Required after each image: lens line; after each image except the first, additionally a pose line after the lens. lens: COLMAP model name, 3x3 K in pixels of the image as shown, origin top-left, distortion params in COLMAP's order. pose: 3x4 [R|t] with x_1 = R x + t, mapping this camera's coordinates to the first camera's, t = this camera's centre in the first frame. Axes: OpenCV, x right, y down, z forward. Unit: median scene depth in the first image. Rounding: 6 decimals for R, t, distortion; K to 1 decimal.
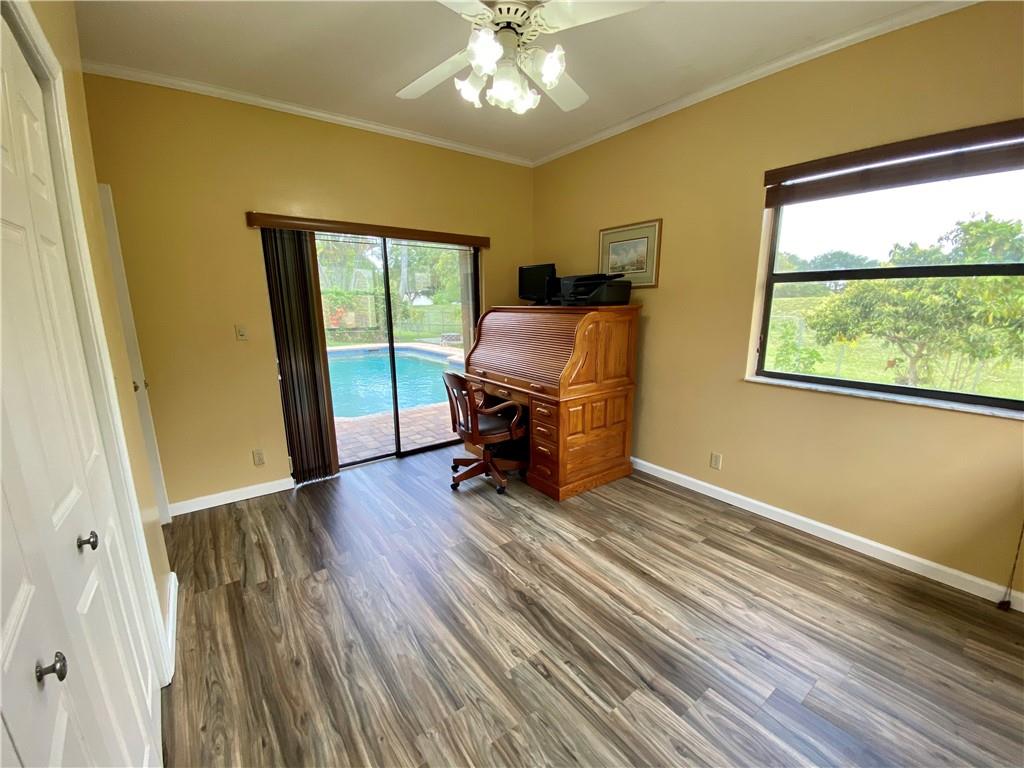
lens RADIAL K [[416.2, 0, 509.0], [0, 416.2, 389.8], [0, 0, 1]] dist [0.037923, -0.027009]
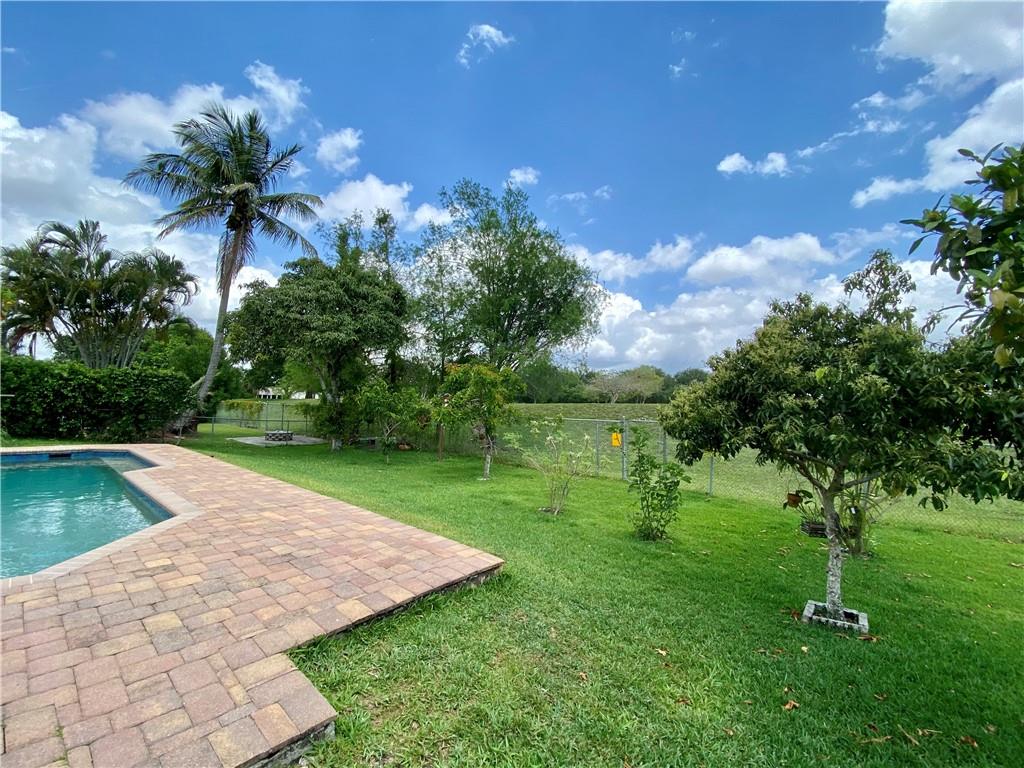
lens RADIAL K [[416.2, 0, 509.0], [0, 416.2, 389.8], [0, 0, 1]] dist [0.037923, -0.027009]
pose [[0.974117, 0.047420, 0.221014, 0.405450], [0.006859, 0.971098, -0.238583, -0.076948], [-0.225940, 0.233924, 0.945638, 0.525946]]
